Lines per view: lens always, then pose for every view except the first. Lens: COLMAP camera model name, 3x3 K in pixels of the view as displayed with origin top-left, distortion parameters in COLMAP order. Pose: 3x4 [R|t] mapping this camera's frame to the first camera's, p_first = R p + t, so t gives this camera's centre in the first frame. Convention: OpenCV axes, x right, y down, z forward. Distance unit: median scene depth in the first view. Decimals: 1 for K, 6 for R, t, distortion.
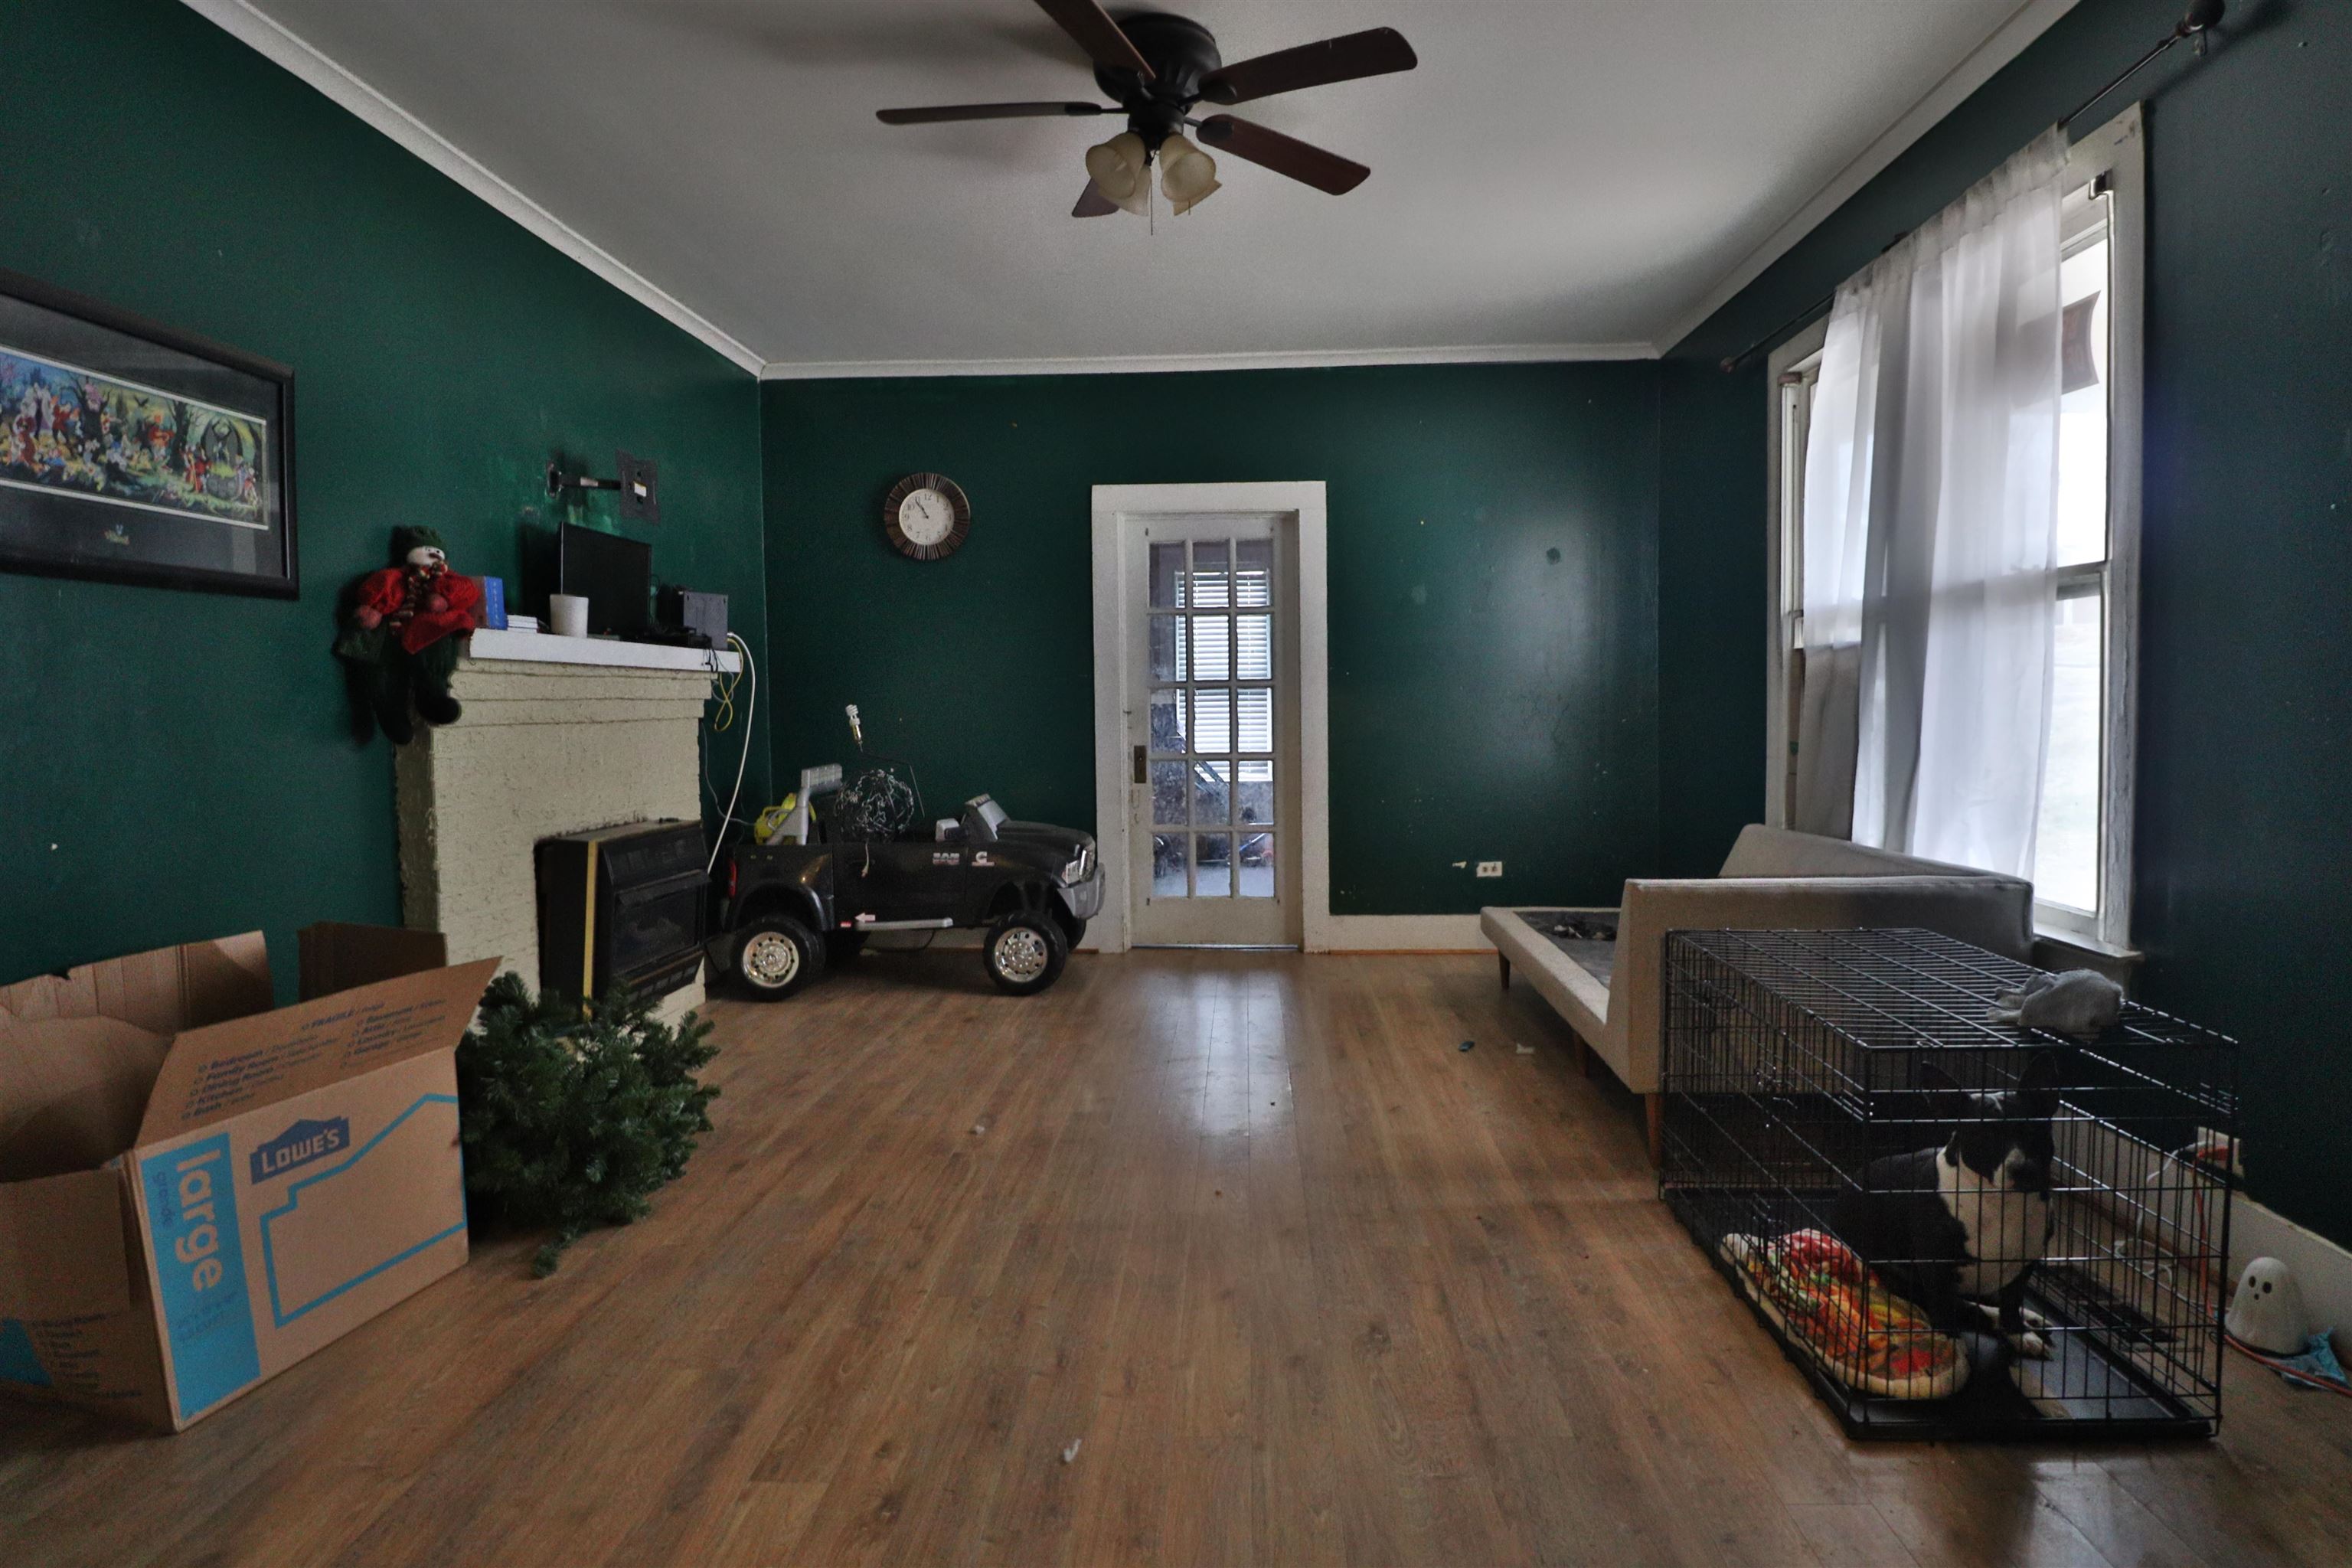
lens RADIAL K [[1241.2, 0, 1181.8], [0, 1241.2, 774.4], [0, 0, 1]] dist [0.000969, -0.013351]
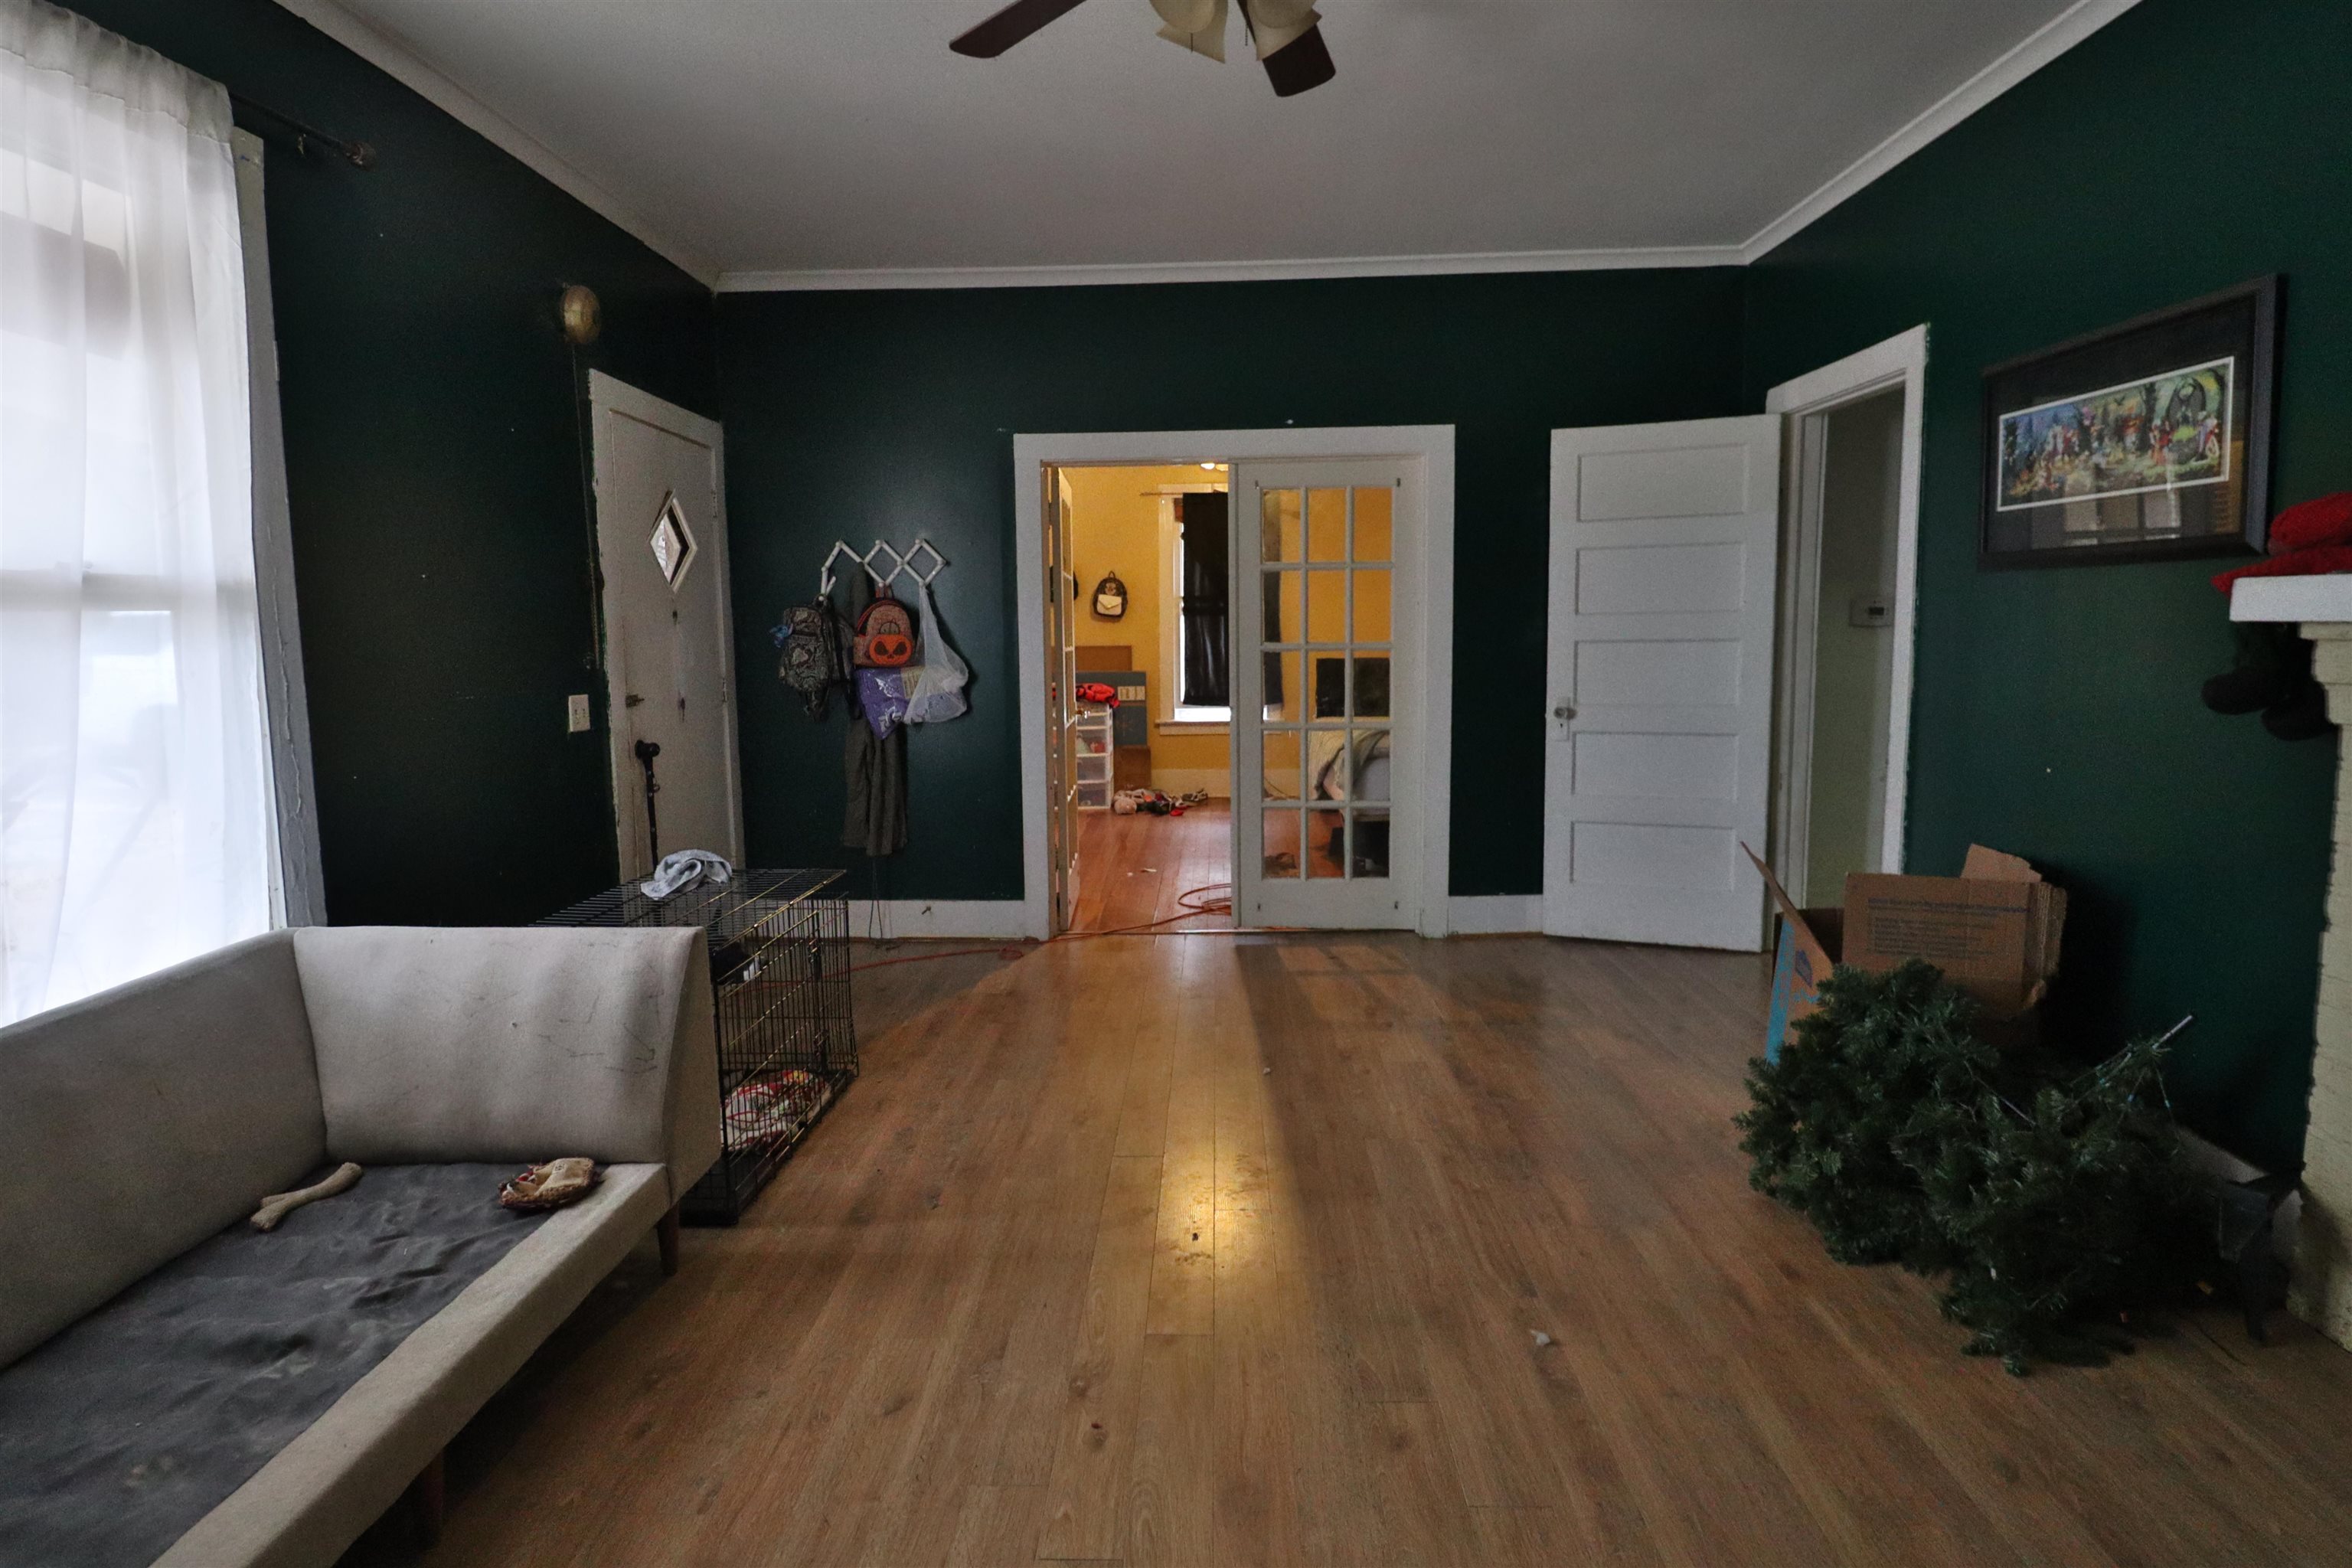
lens RADIAL K [[1241.2, 0, 1176.9], [0, 1241.2, 785.8], [0, 0, 1]] dist [0.000969, -0.013351]
pose [[-0.999393, 0.030923, -0.016038, 0.040696], [0.027274, 0.981021, 0.191976, -0.156205], [0.021670, 0.191422, -0.981269, 1.716560]]
